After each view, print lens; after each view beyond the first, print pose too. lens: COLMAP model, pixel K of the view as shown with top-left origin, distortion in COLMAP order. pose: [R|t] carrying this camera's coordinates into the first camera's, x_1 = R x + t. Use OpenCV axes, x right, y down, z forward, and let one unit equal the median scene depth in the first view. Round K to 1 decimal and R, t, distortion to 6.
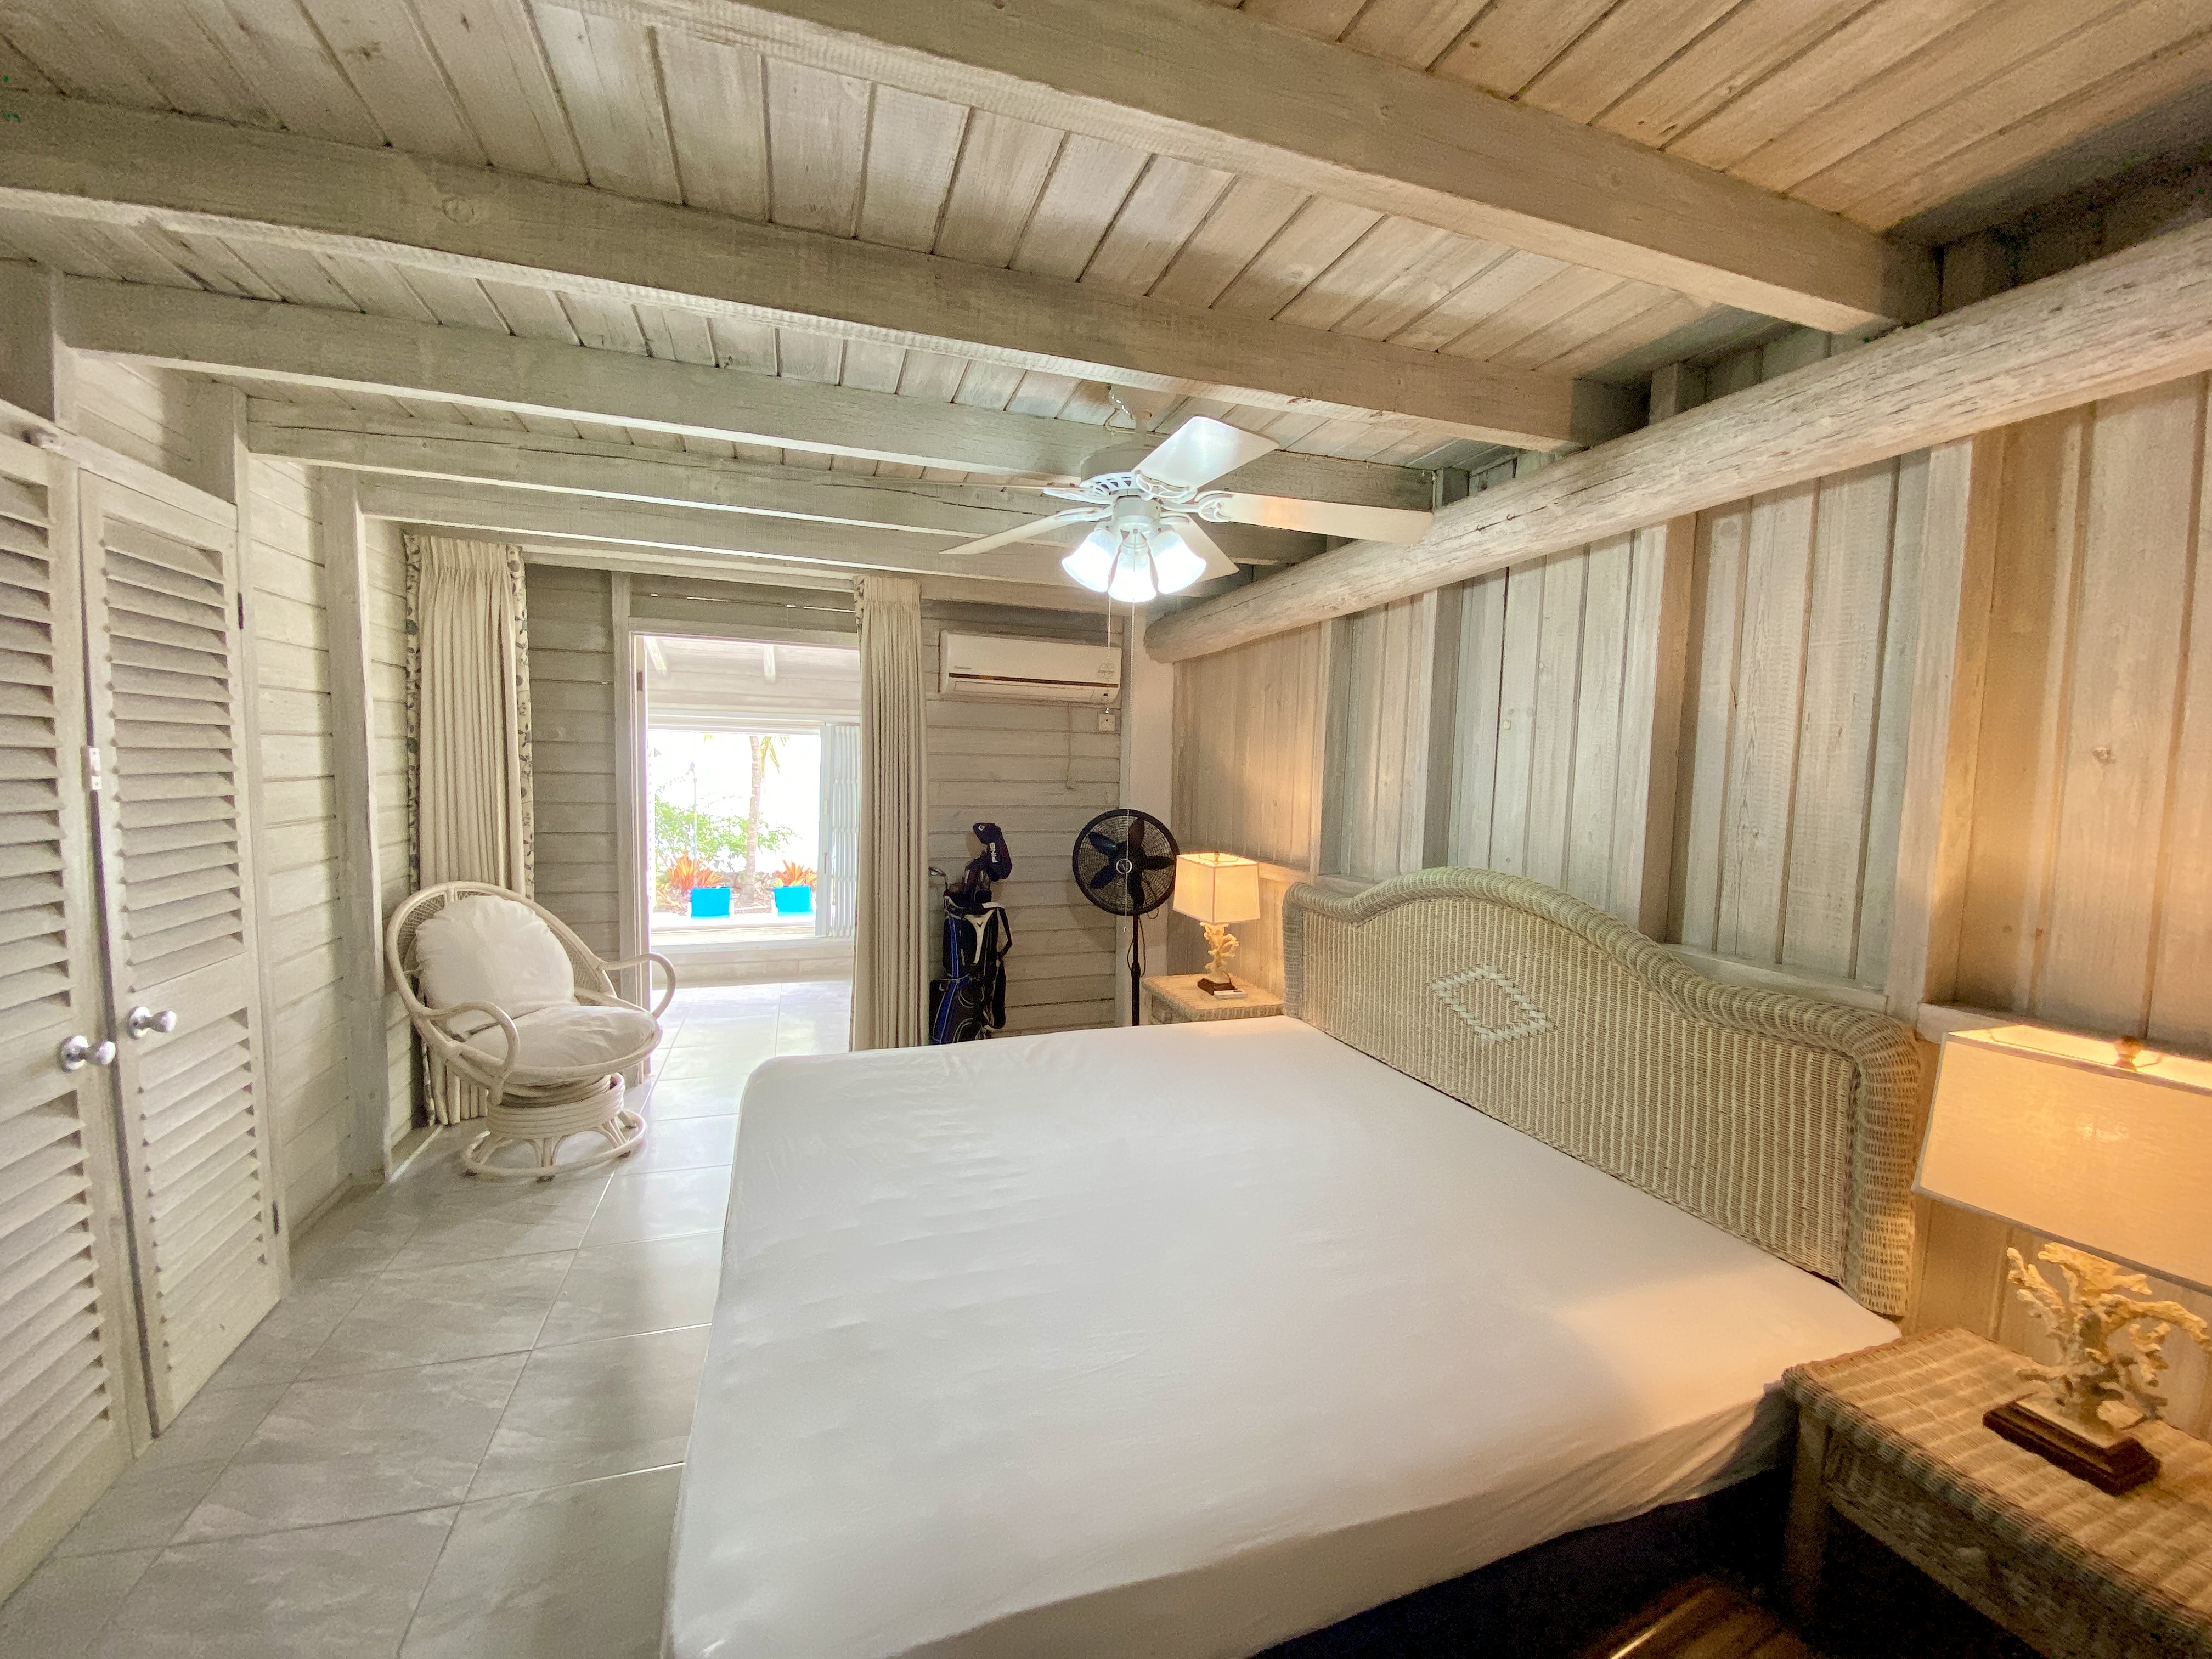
lens RADIAL K [[906.9, 0, 1100.3], [0, 906.9, 833.8], [0, 0, 1]] dist [0.007092, -0.013676]
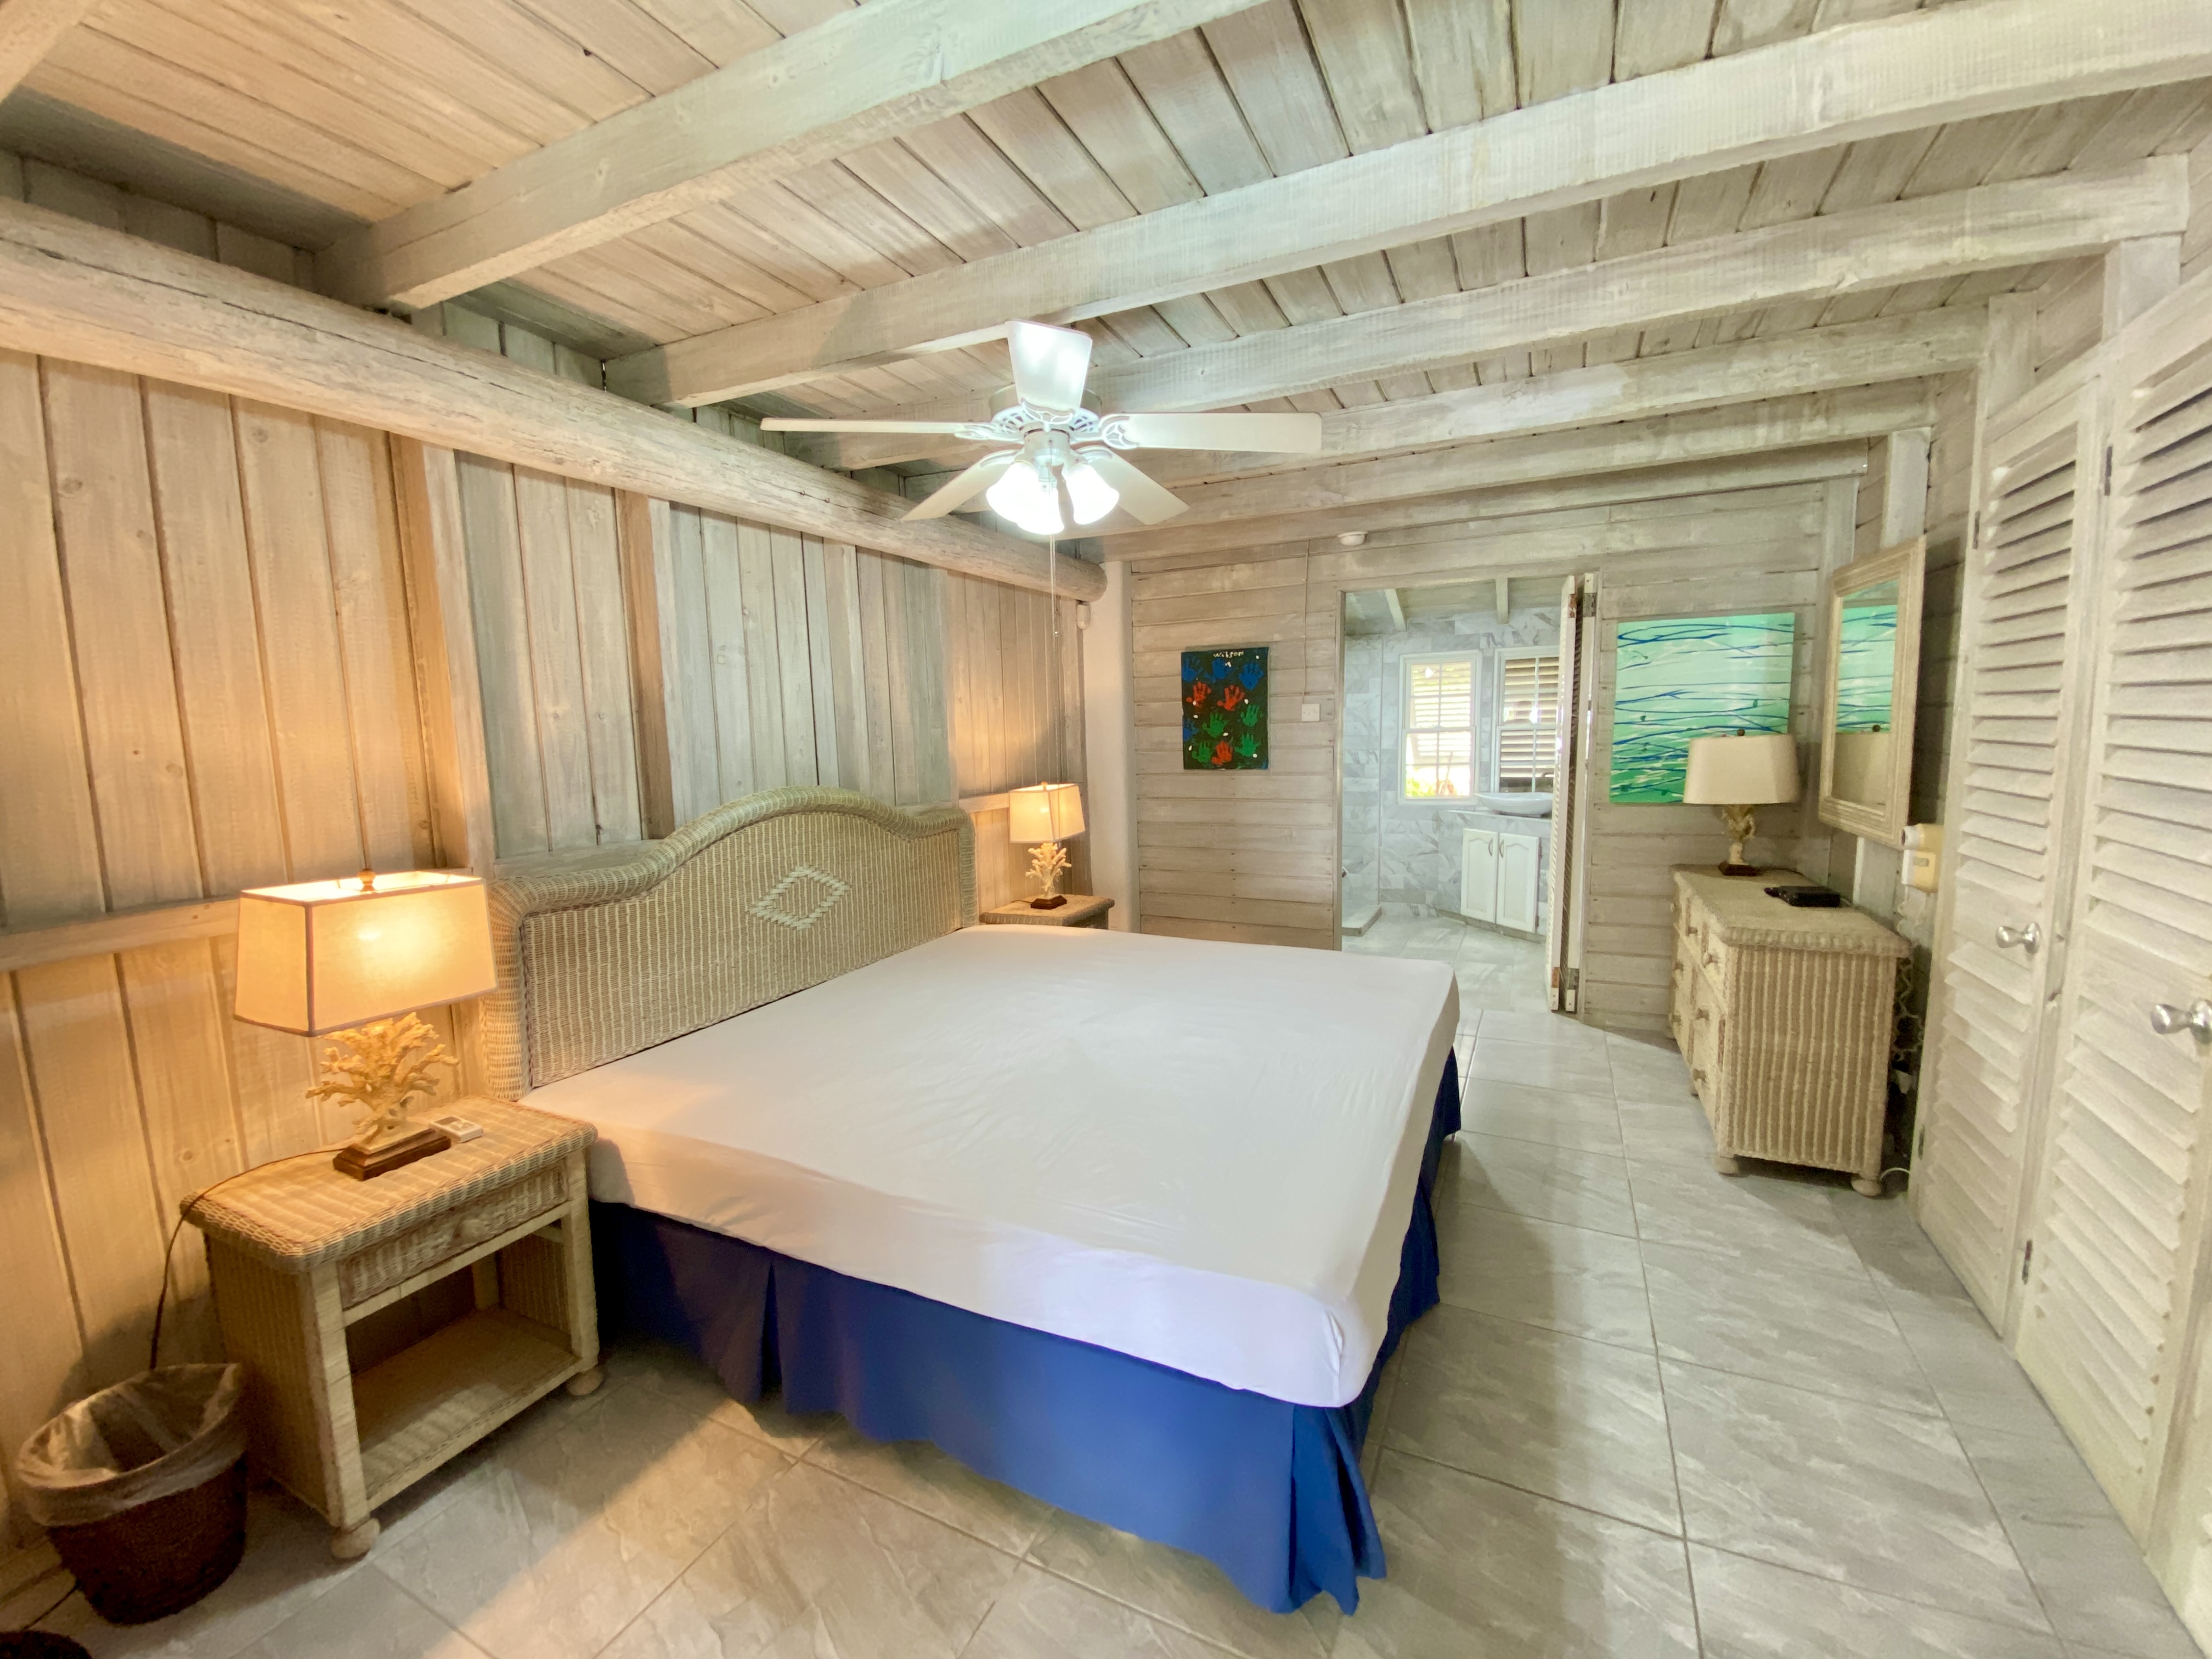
lens RADIAL K [[906.9, 0, 1100.6], [0, 906.9, 830.8], [0, 0, 1]] dist [0.007092, -0.013676]
pose [[-0.721546, -0.083774, 0.687280, -0.655836], [0.055552, 0.982448, 0.178073, -0.088662], [-0.690135, 0.166668, -0.704227, 1.521284]]
